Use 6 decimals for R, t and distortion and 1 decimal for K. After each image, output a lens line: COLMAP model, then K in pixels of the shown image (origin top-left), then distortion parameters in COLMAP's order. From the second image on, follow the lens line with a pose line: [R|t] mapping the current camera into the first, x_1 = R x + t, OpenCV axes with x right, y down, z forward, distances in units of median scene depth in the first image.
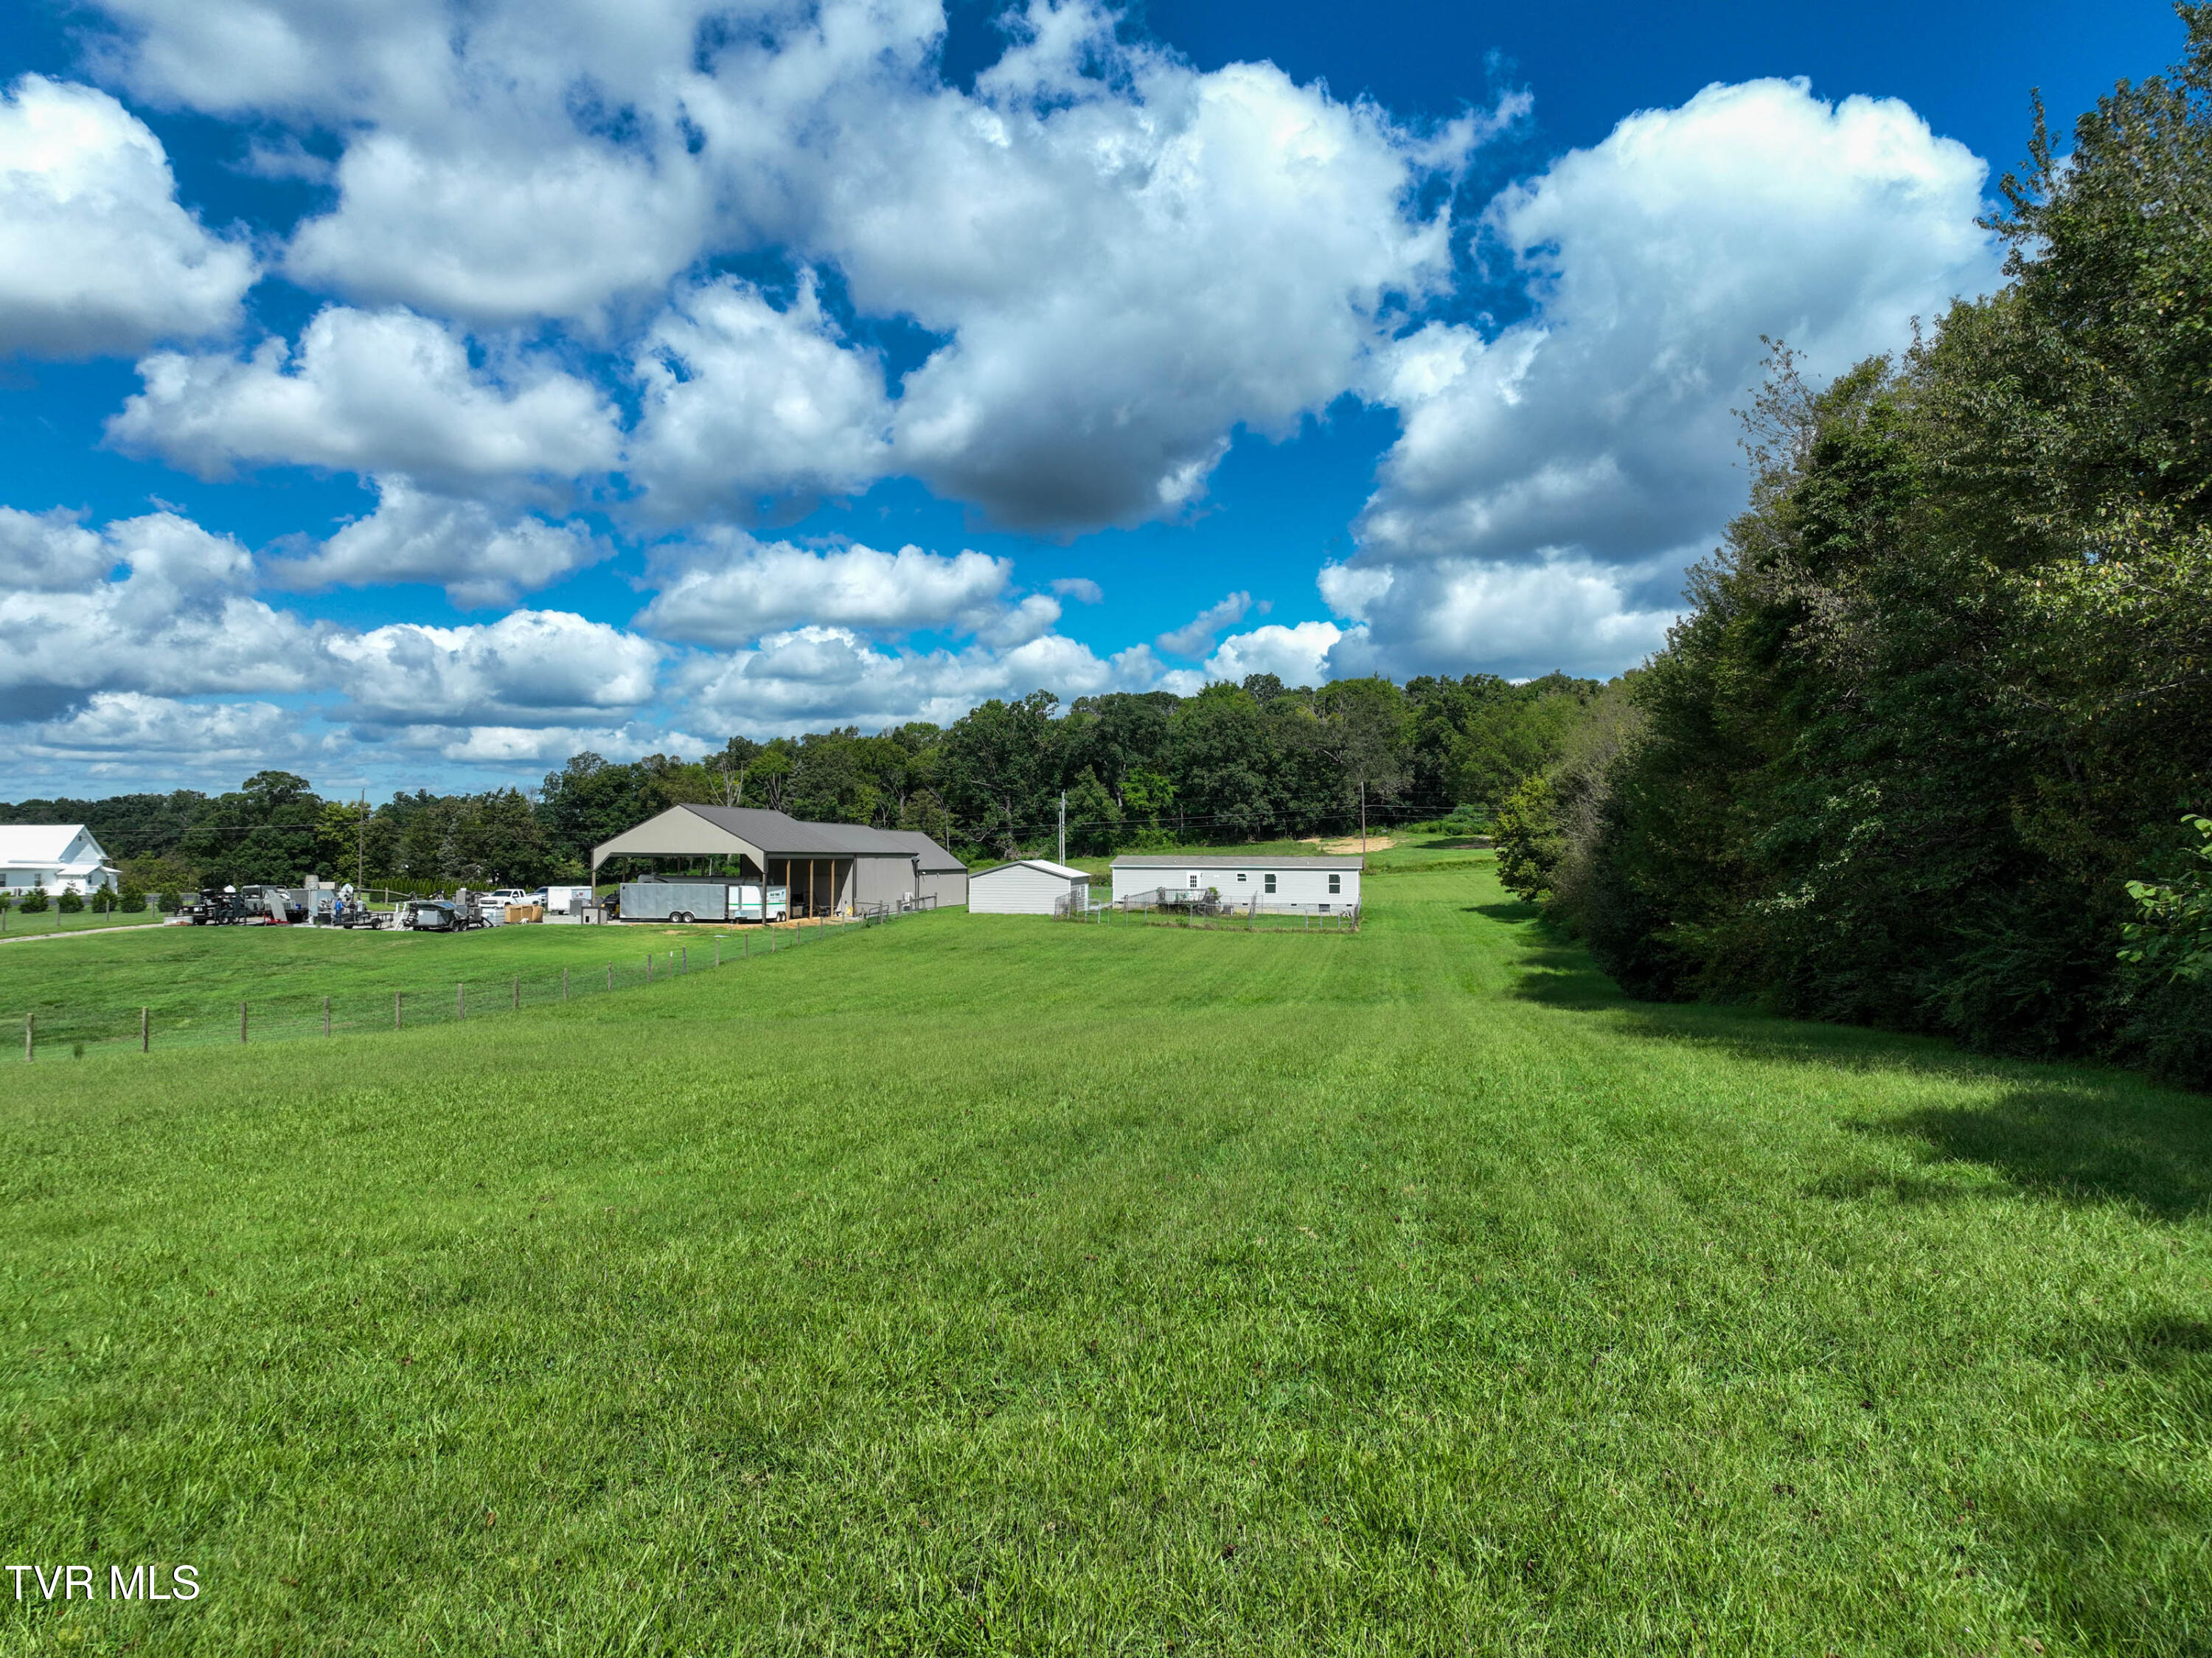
lens RADIAL K [[1561.7, 0, 1106.8], [0, 1561.7, 877.6], [0, 0, 1]] dist [-0.001221, -0.004279]
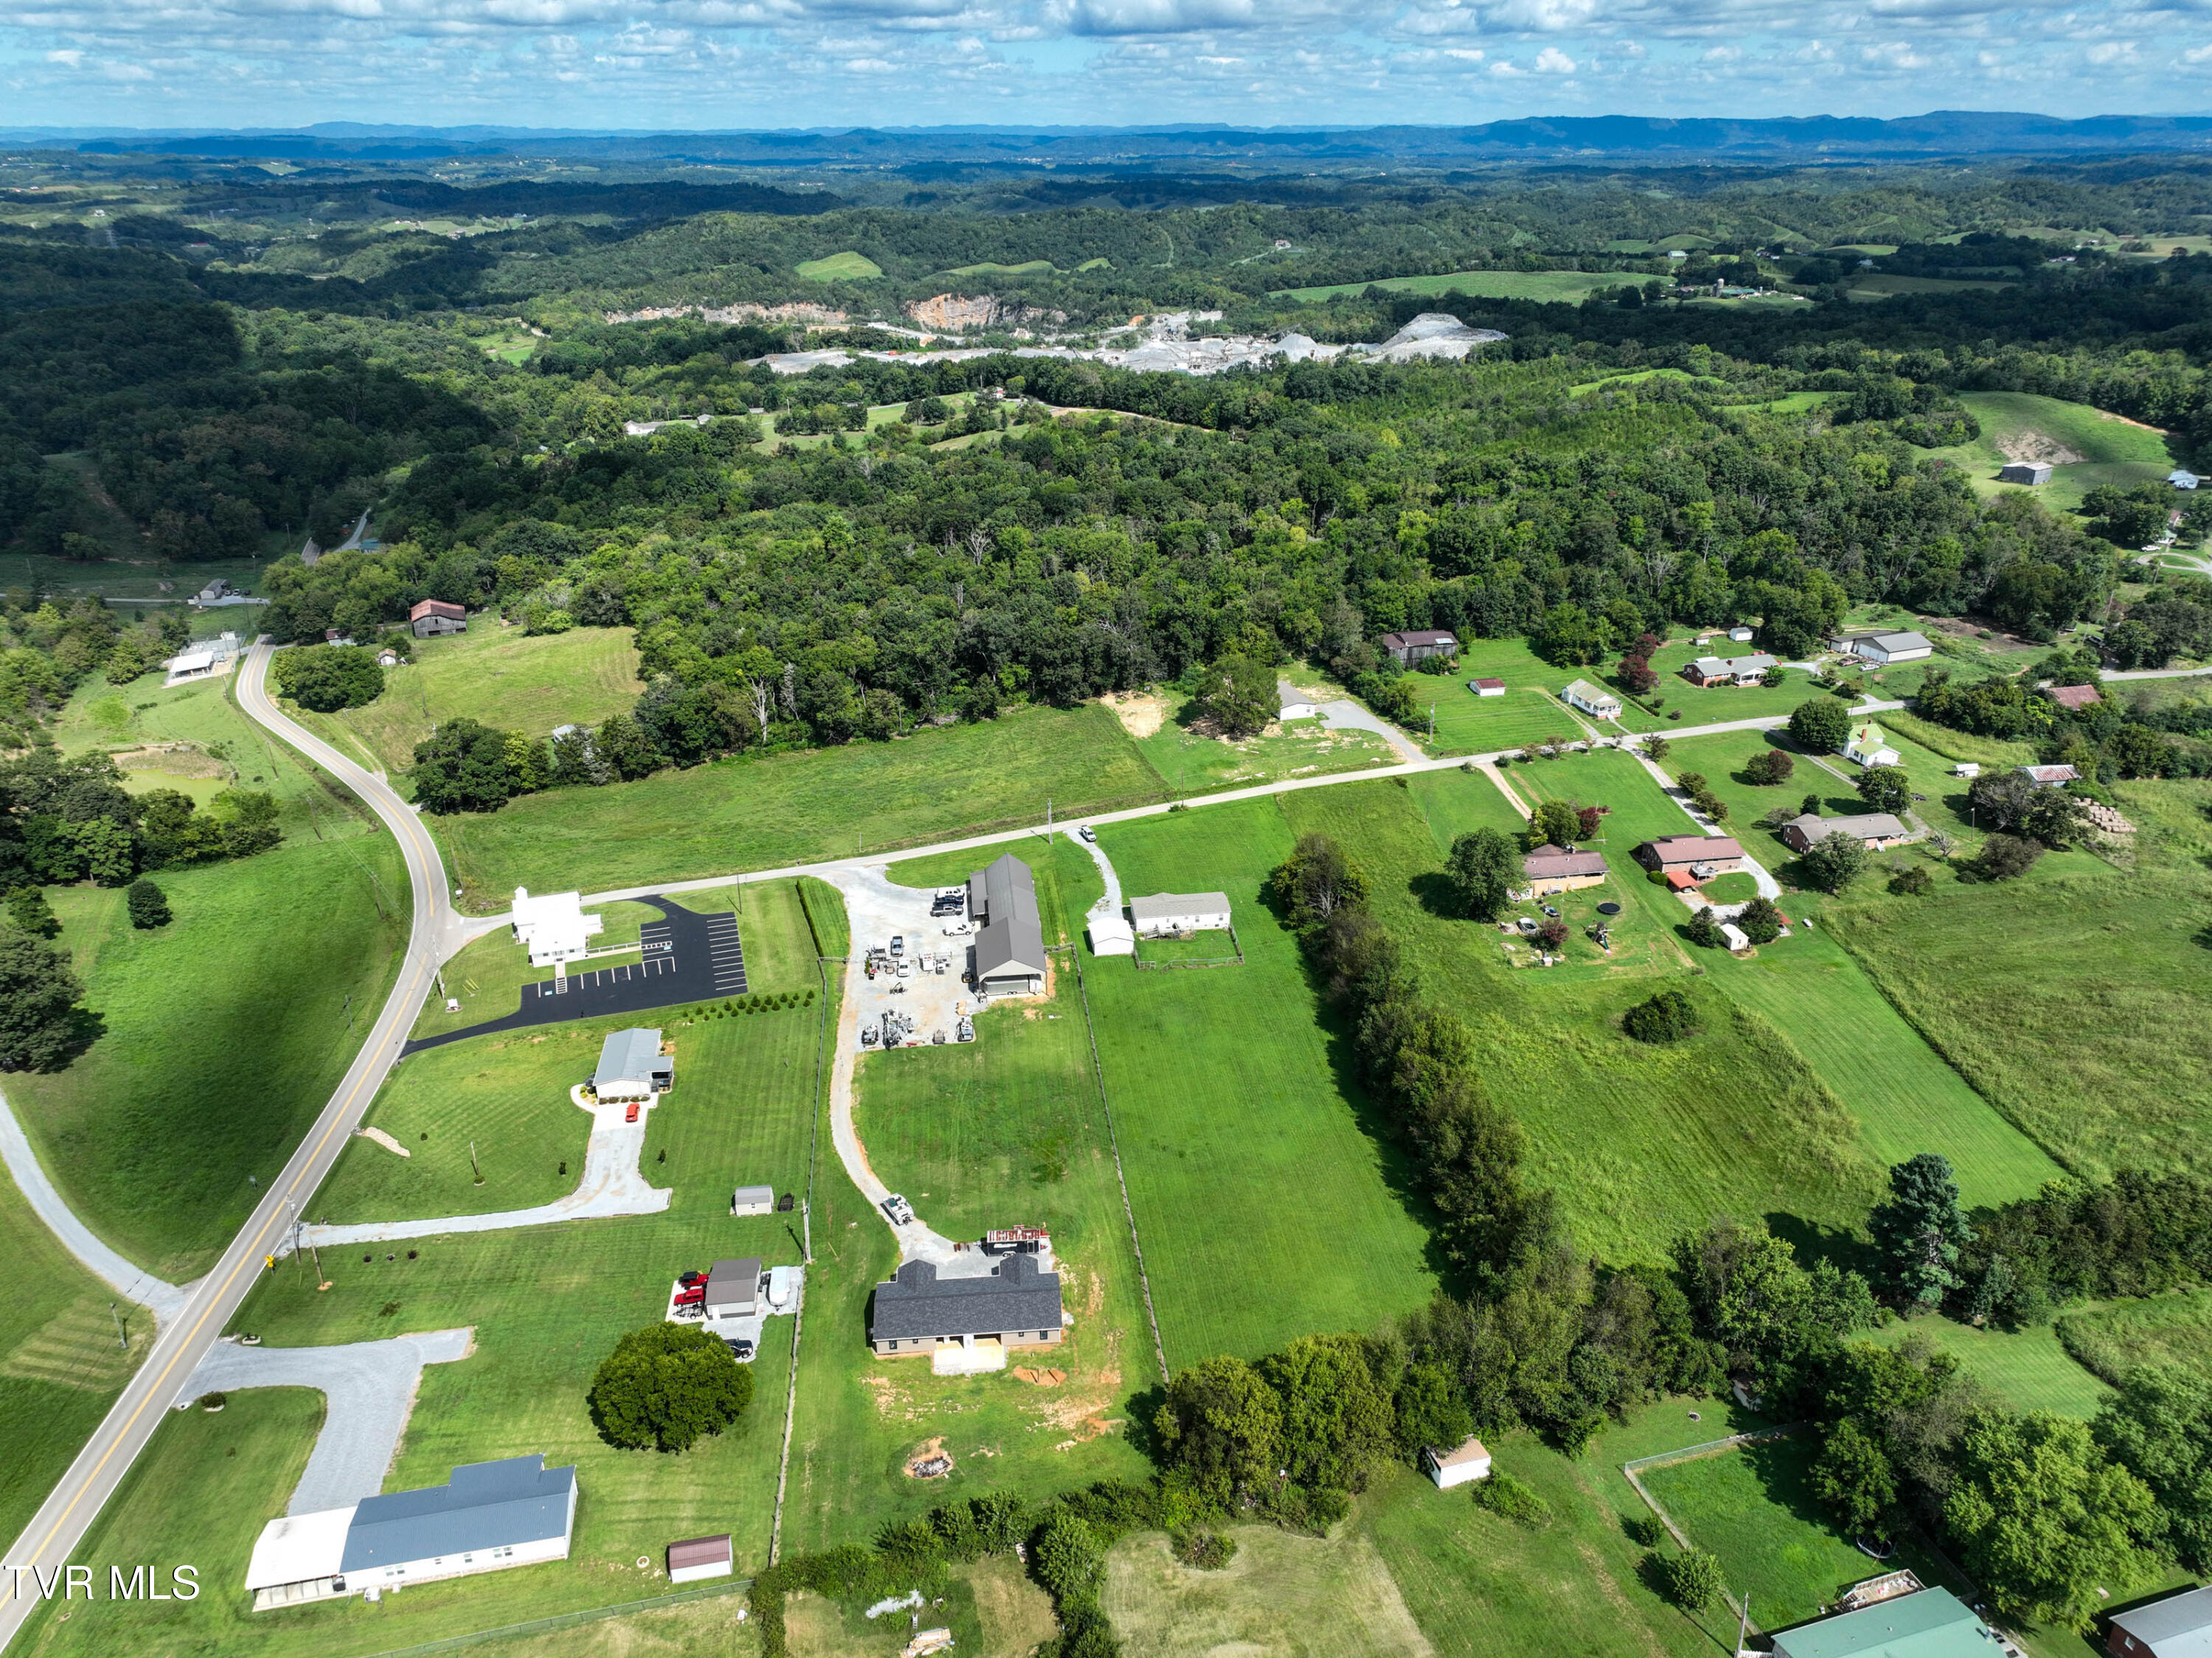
lens RADIAL K [[1567.4, 0, 1110.9], [0, 1567.4, 820.6], [0, 0, 1]] dist [0.010560, -0.003288]
pose [[0.953817, -0.128969, 0.271294, -0.363742], [0.012294, 0.919147, 0.393723, -0.593555], [-0.300137, -0.372204, 0.878283, -0.600640]]
